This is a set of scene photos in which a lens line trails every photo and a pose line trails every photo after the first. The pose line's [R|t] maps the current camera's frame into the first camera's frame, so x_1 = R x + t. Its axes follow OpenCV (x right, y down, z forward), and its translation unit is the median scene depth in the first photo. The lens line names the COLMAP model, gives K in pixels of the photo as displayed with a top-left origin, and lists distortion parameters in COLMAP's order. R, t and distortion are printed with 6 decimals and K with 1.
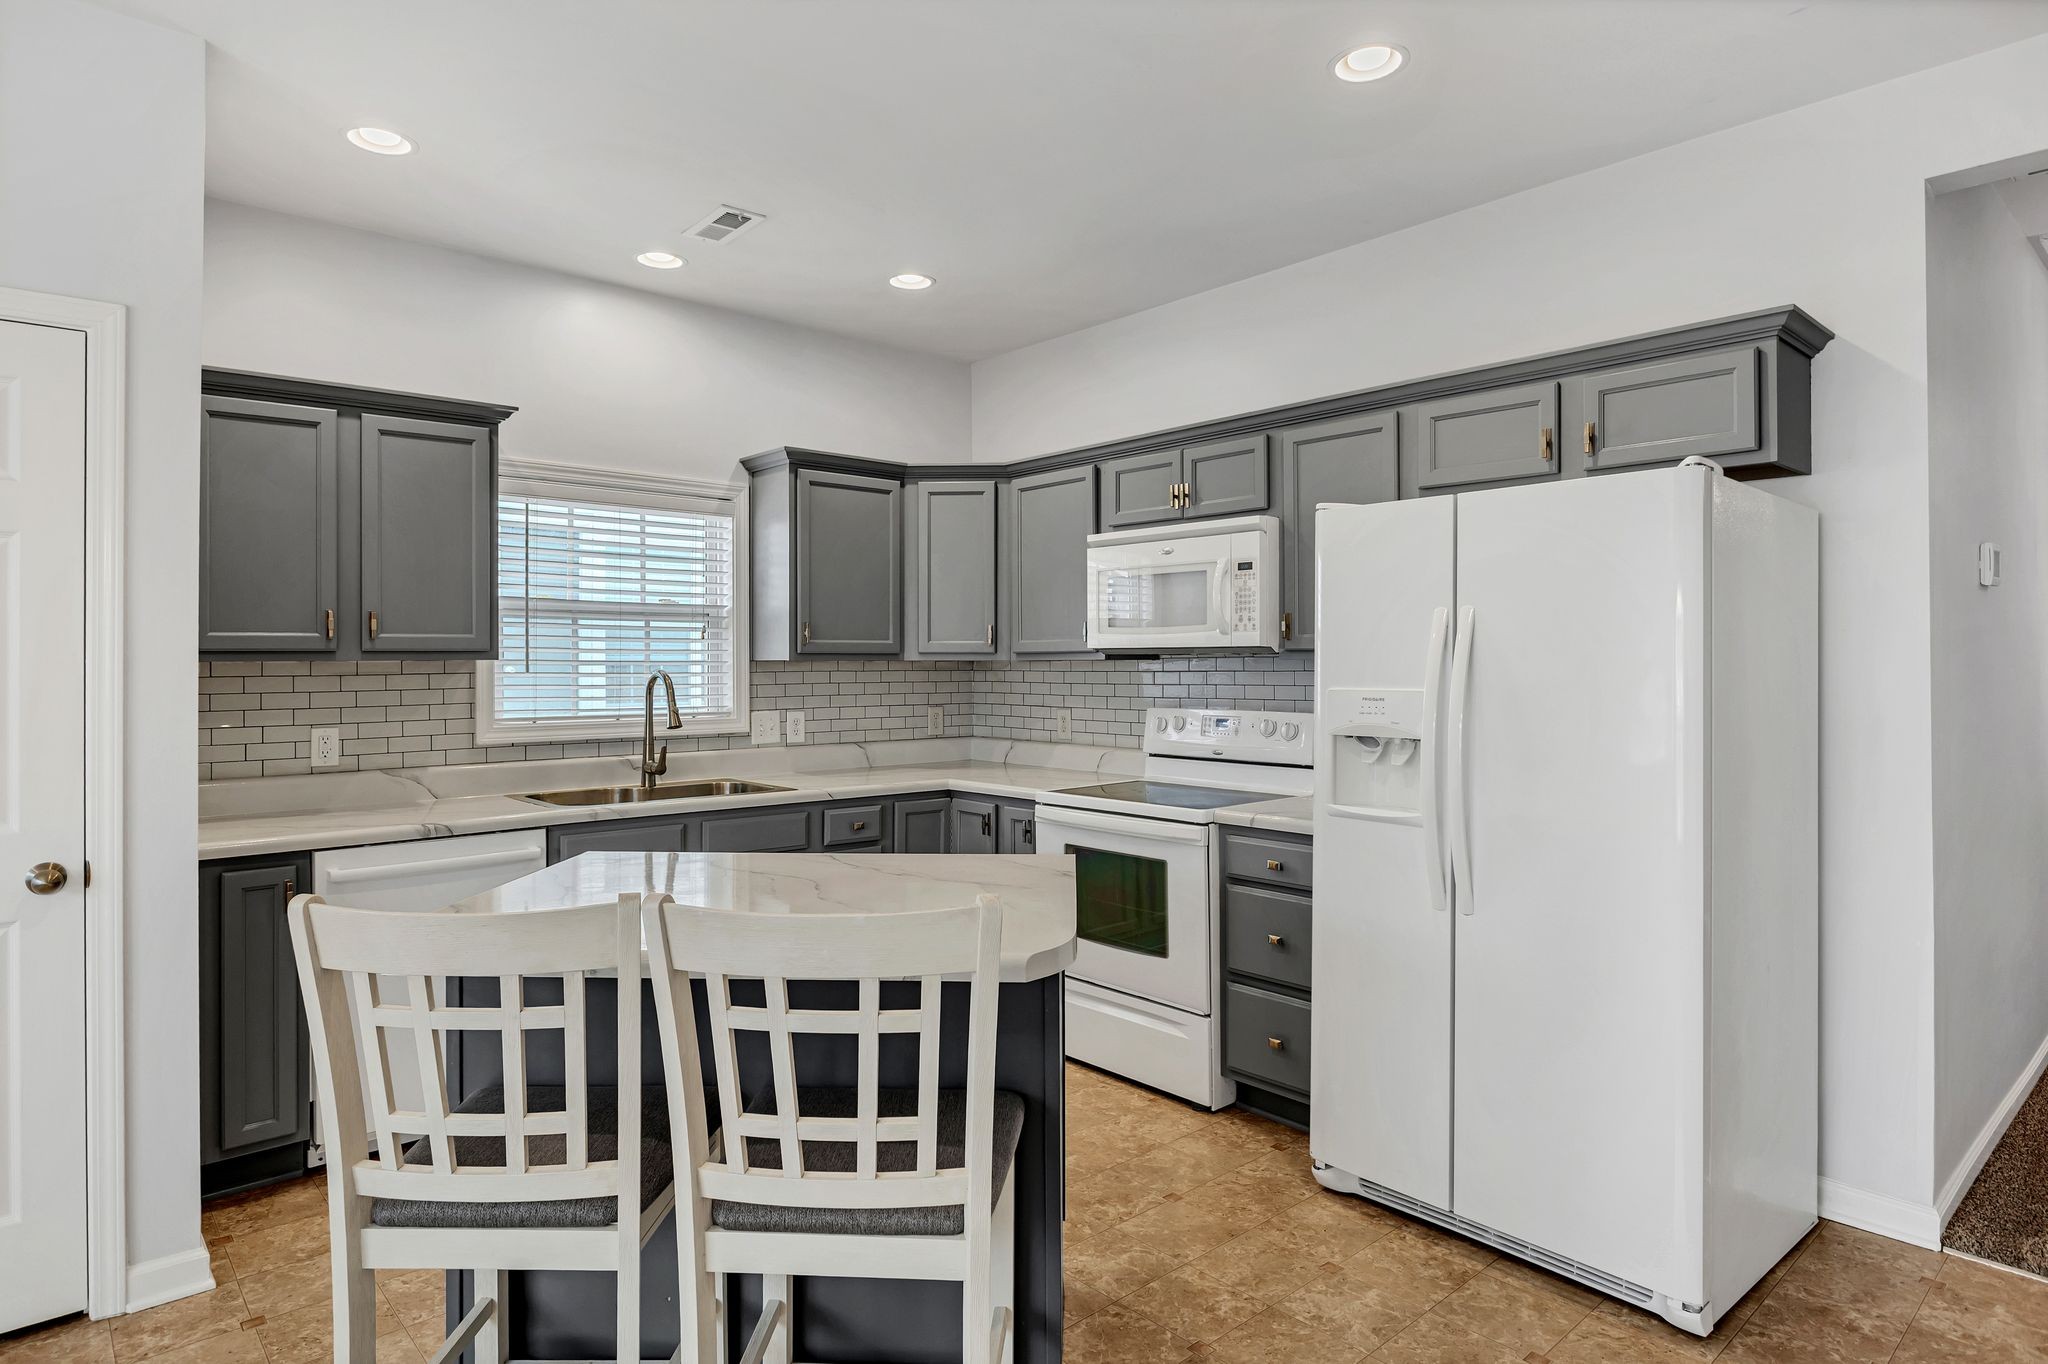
lens RADIAL K [[1127.9, 0, 1019.3], [0, 1127.9, 677.2], [0, 0, 1]] dist [-0.004567, 0.000241]
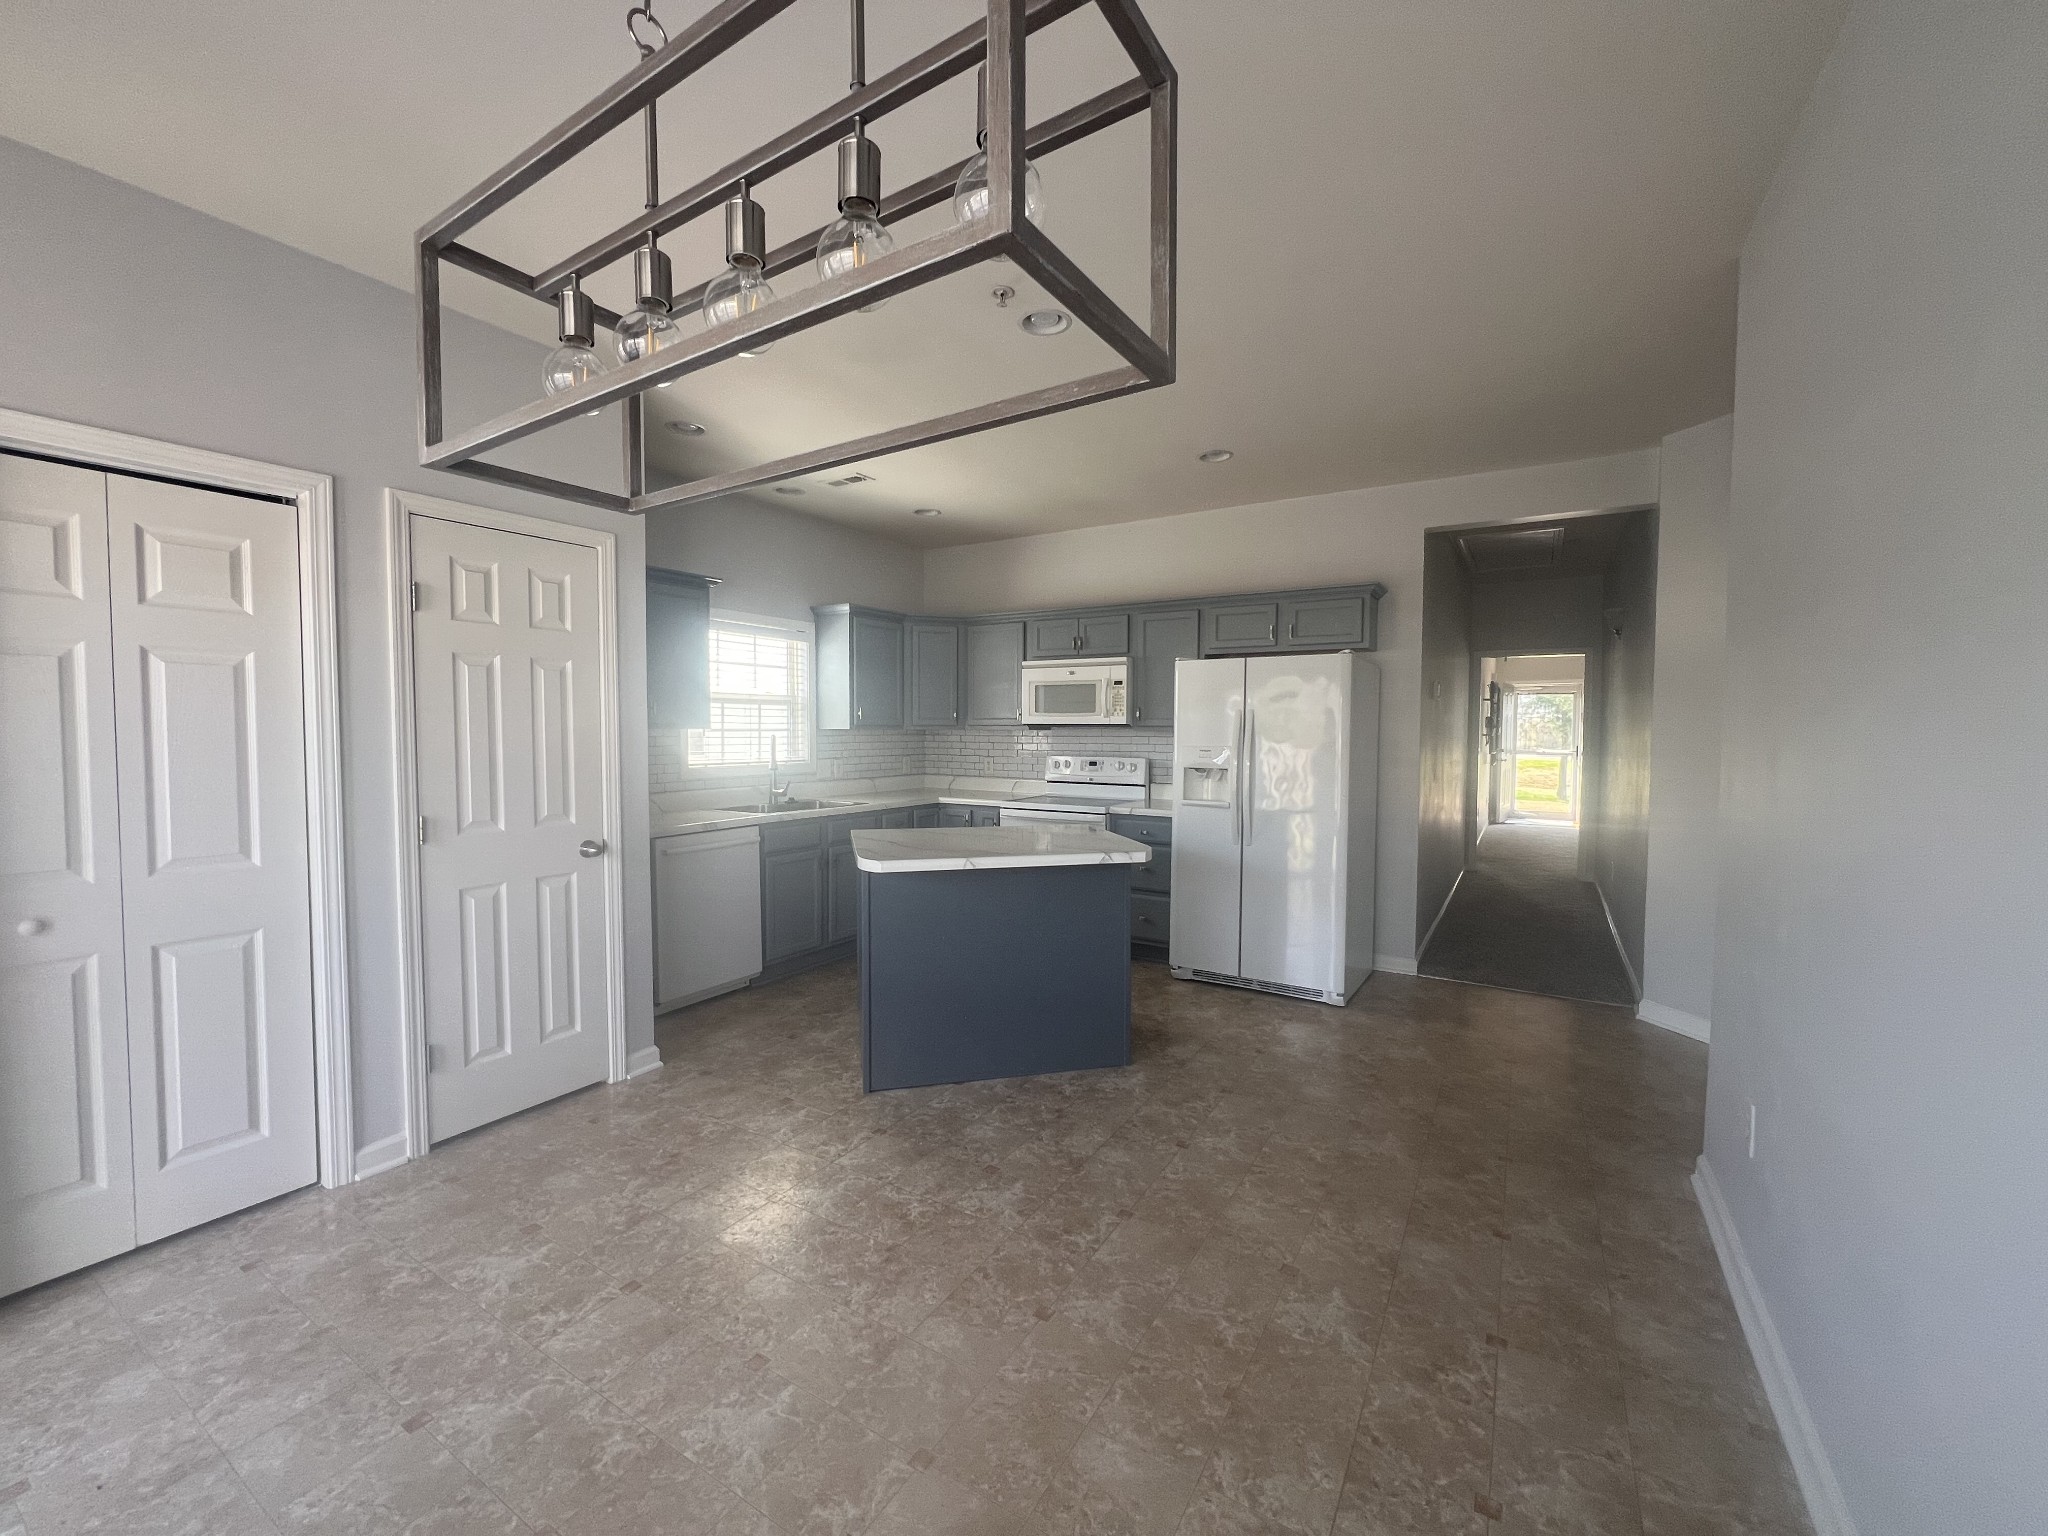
lens RADIAL K [[835.9, 0, 1034.3], [0, 835.9, 762.6], [0, 0, 1]] dist [0.020440, 0.000139]
pose [[0.954882, -0.007496, 0.296891, -0.323103], [-0.001058, 0.999589, 0.028642, -0.001214], [-0.296984, -0.027663, 0.954482, -0.302641]]
